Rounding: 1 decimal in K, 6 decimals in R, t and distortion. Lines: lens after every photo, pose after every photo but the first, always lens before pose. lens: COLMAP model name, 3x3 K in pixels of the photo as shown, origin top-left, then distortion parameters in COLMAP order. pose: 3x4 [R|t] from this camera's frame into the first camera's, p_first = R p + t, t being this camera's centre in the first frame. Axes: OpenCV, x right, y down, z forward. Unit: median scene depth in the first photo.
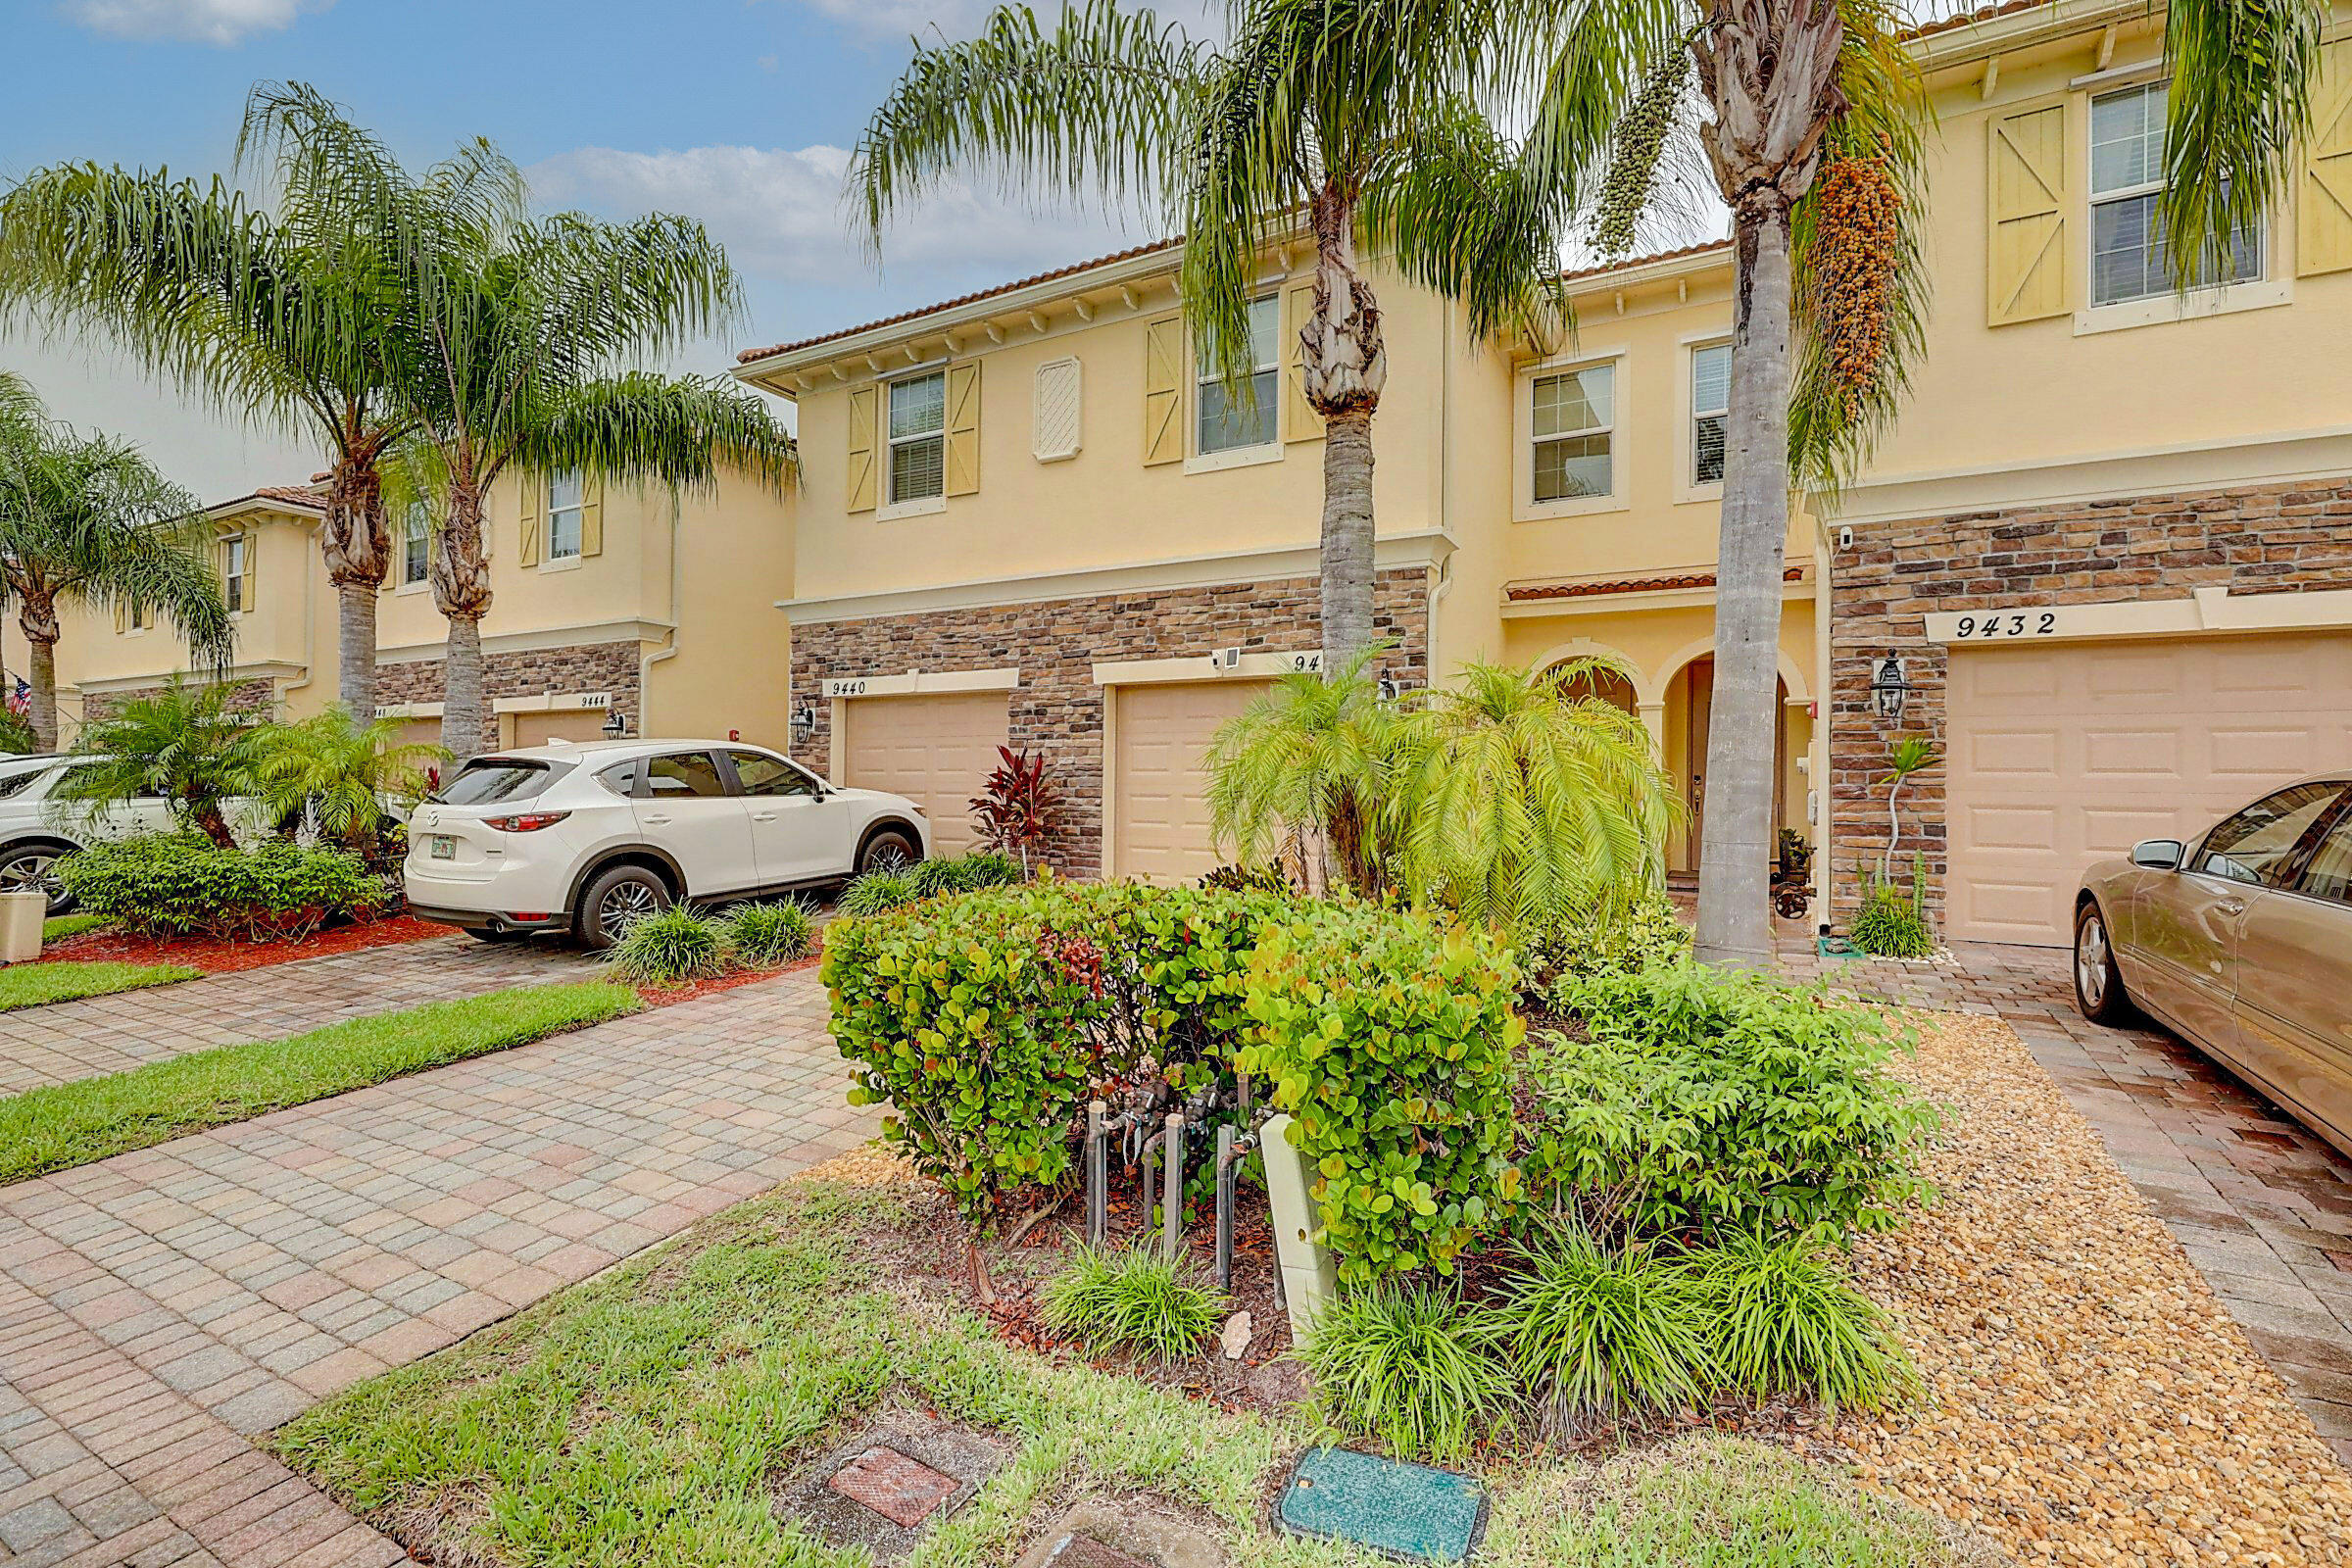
lens RADIAL K [[1055.0, 0, 1172.3], [0, 1055.0, 776.4], [0, 0, 1]] dist [-0.003349, -0.000680]
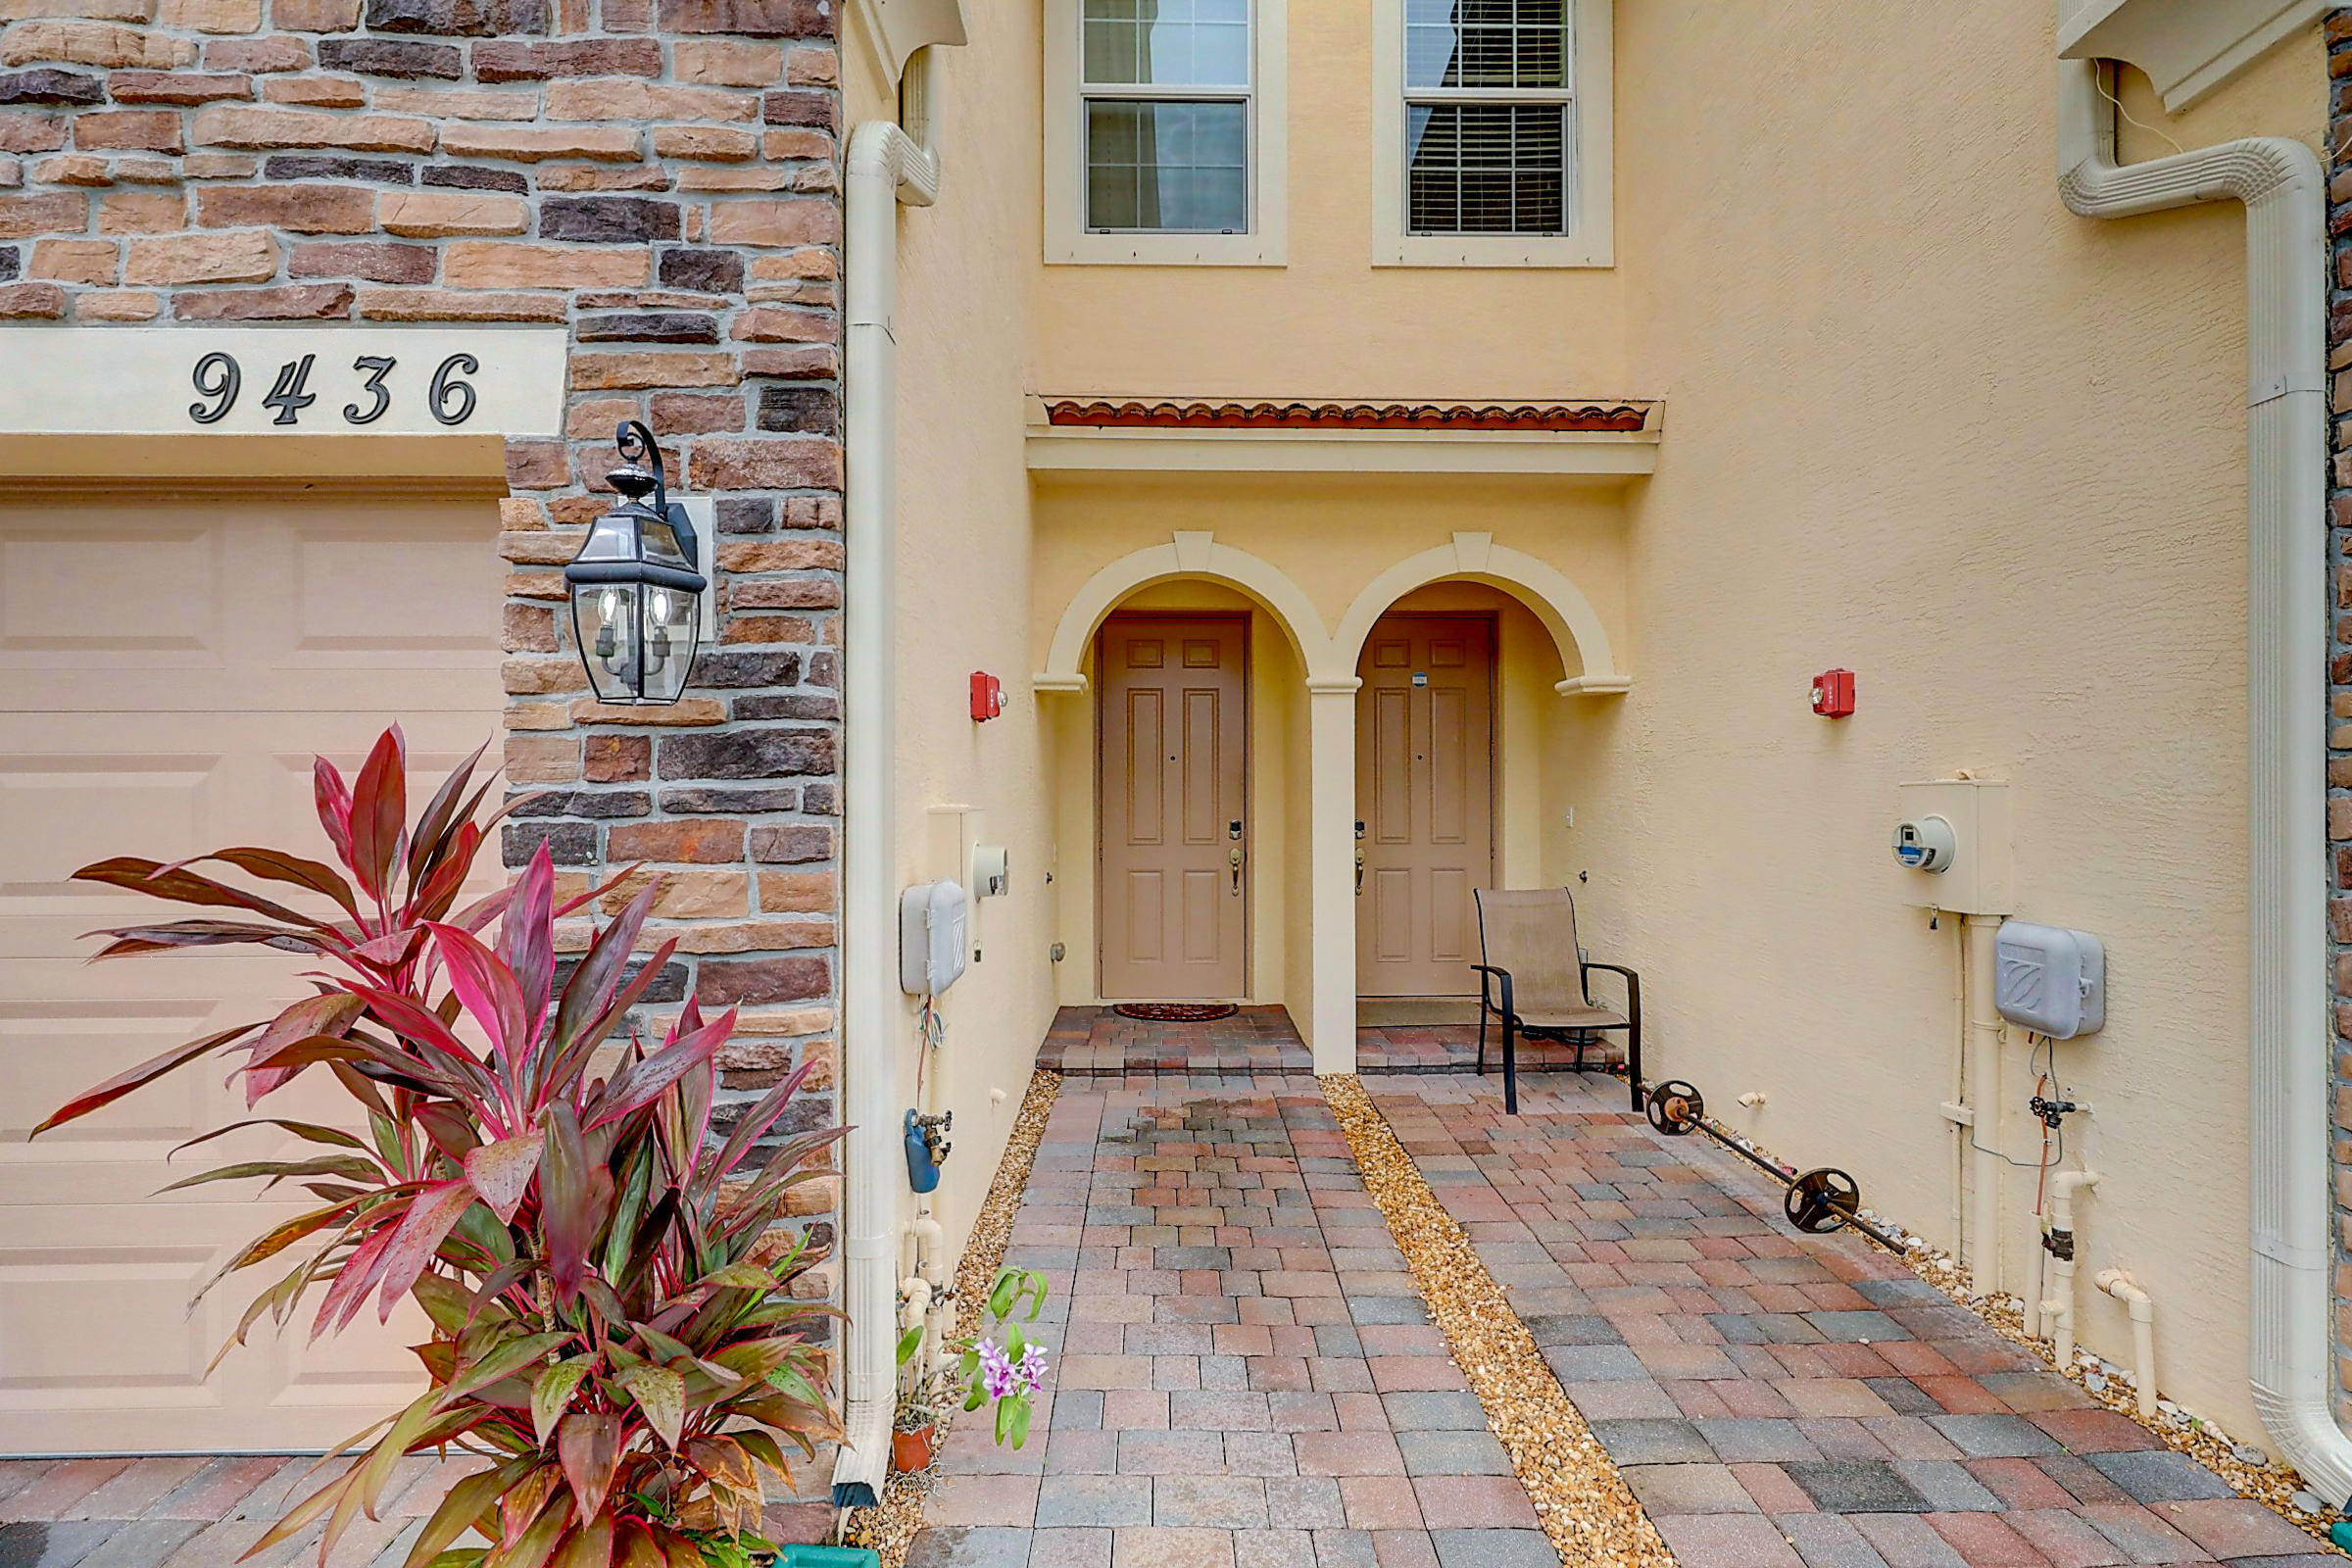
lens RADIAL K [[1055.0, 0, 1174.6], [0, 1055.0, 785.6], [0, 0, 1]] dist [-0.003349, -0.000680]
pose [[0.863408, -0.010028, 0.504406, 0.179019], [0.011084, 0.999938, 0.000908, -0.027522], [-0.504384, 0.004807, 0.863466, 0.732148]]
